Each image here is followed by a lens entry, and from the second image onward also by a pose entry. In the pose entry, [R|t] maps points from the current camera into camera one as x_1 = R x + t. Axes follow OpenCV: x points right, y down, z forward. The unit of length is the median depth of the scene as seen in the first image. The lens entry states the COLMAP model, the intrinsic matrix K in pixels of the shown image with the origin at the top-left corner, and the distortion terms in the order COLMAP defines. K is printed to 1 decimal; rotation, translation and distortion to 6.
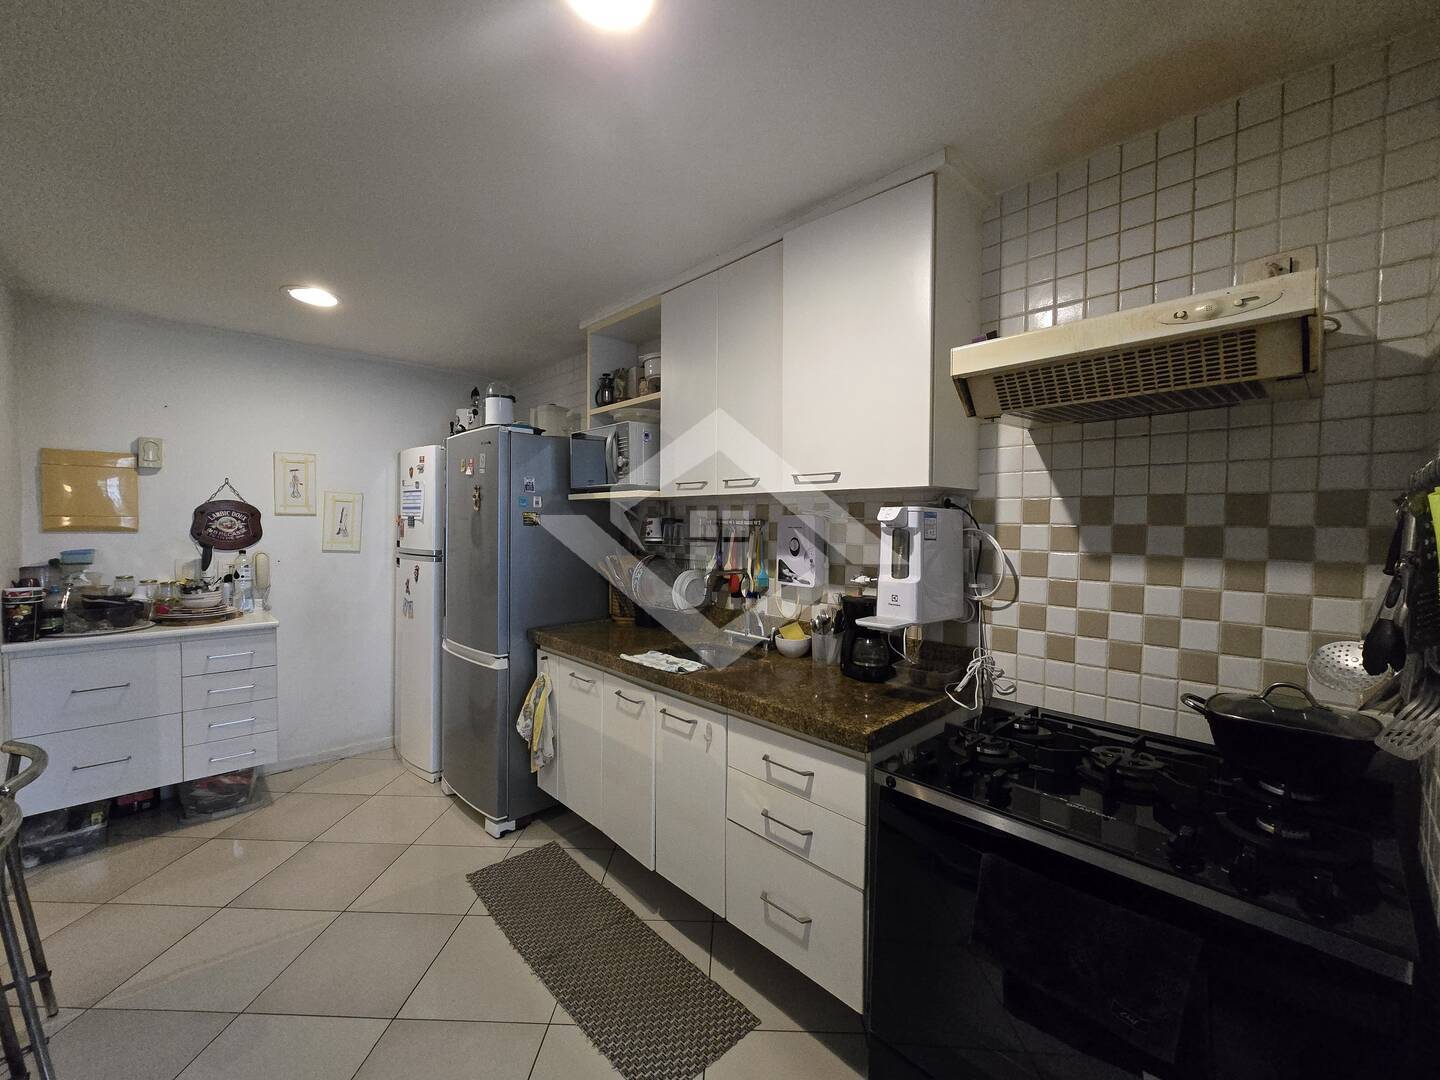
lens RADIAL K [[587.7, 0, 717.6], [0, 587.7, 538.3], [0, 0, 1]] dist [-0.003041, 0.000516]
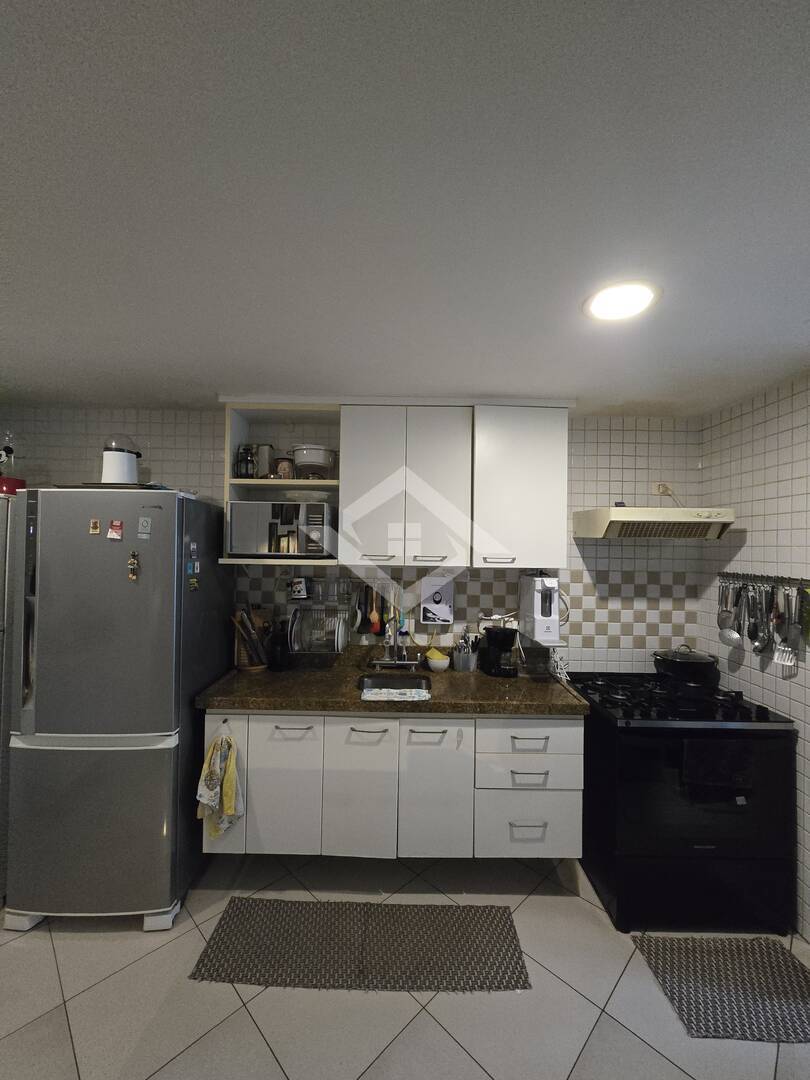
lens RADIAL K [[440.7, 0, 405.1], [0, 440.7, 543.8], [0, 0, 1]] dist [-0.003041, 0.000516]
pose [[0.690330, 0.007743, 0.723454, -0.981503], [0.010302, 0.999736, -0.020531, -0.134628], [-0.723422, 0.021626, 0.690068, 0.358878]]
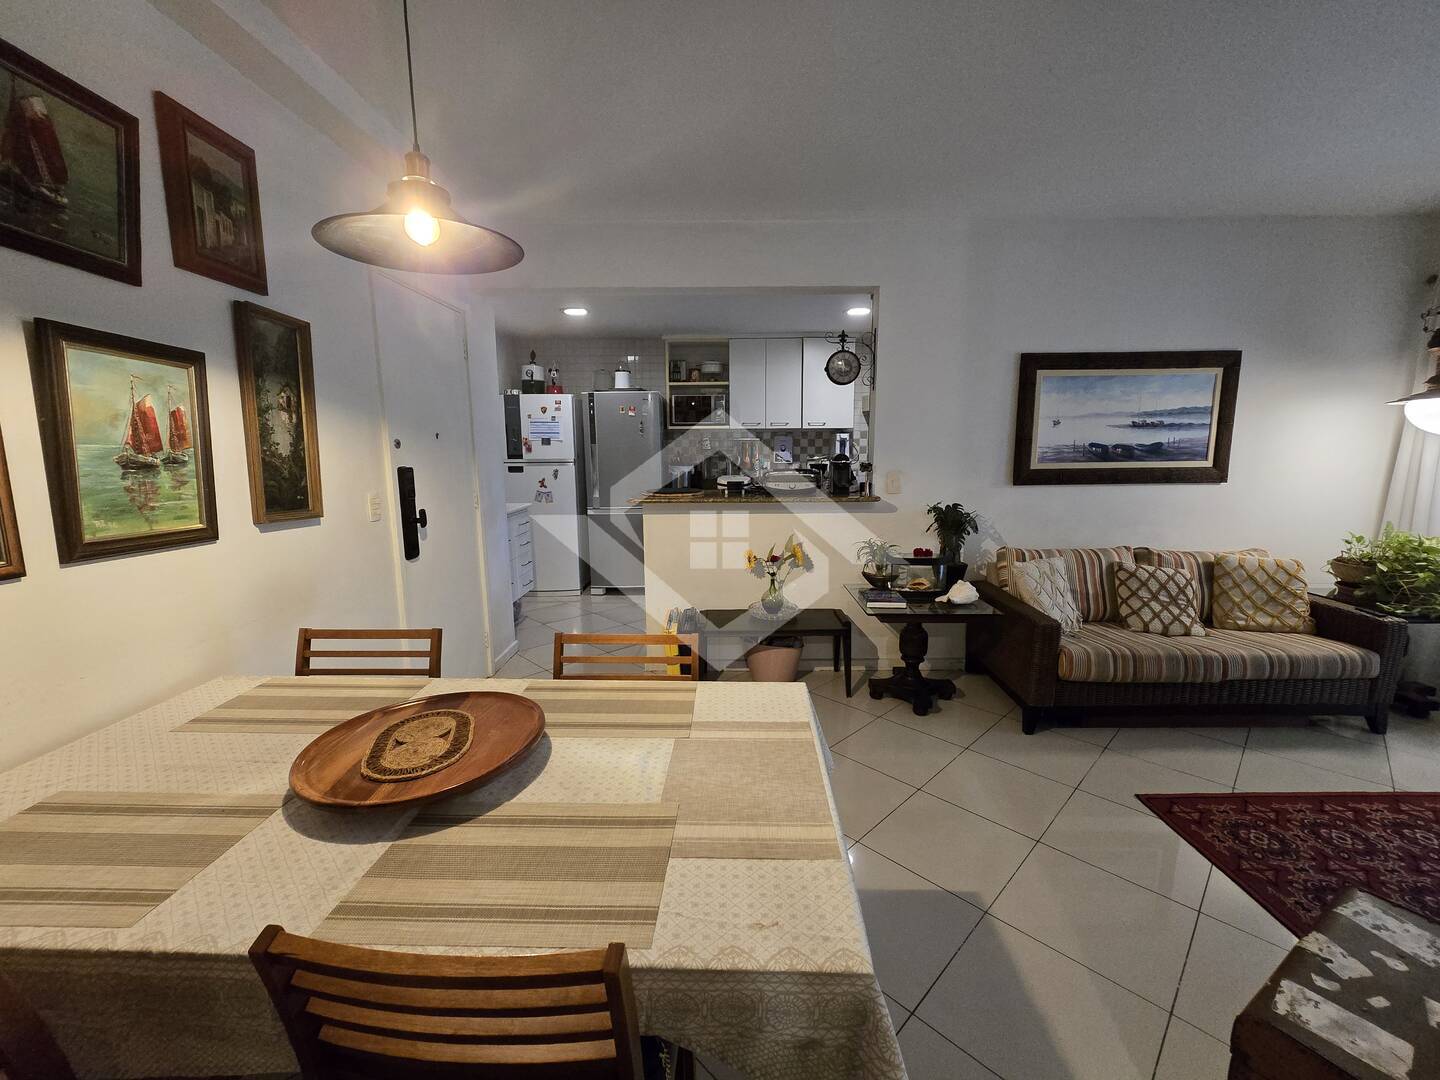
lens RADIAL K [[587.7, 0, 714.2], [0, 587.7, 538.6], [0, 0, 1]] dist [-0.003041, 0.000516]
pose [[0.710237, -0.124134, 0.692931, -2.615034], [0.033668, 0.989193, 0.142699, 0.038817], [-0.703157, -0.078020, 0.706742, -0.918491]]
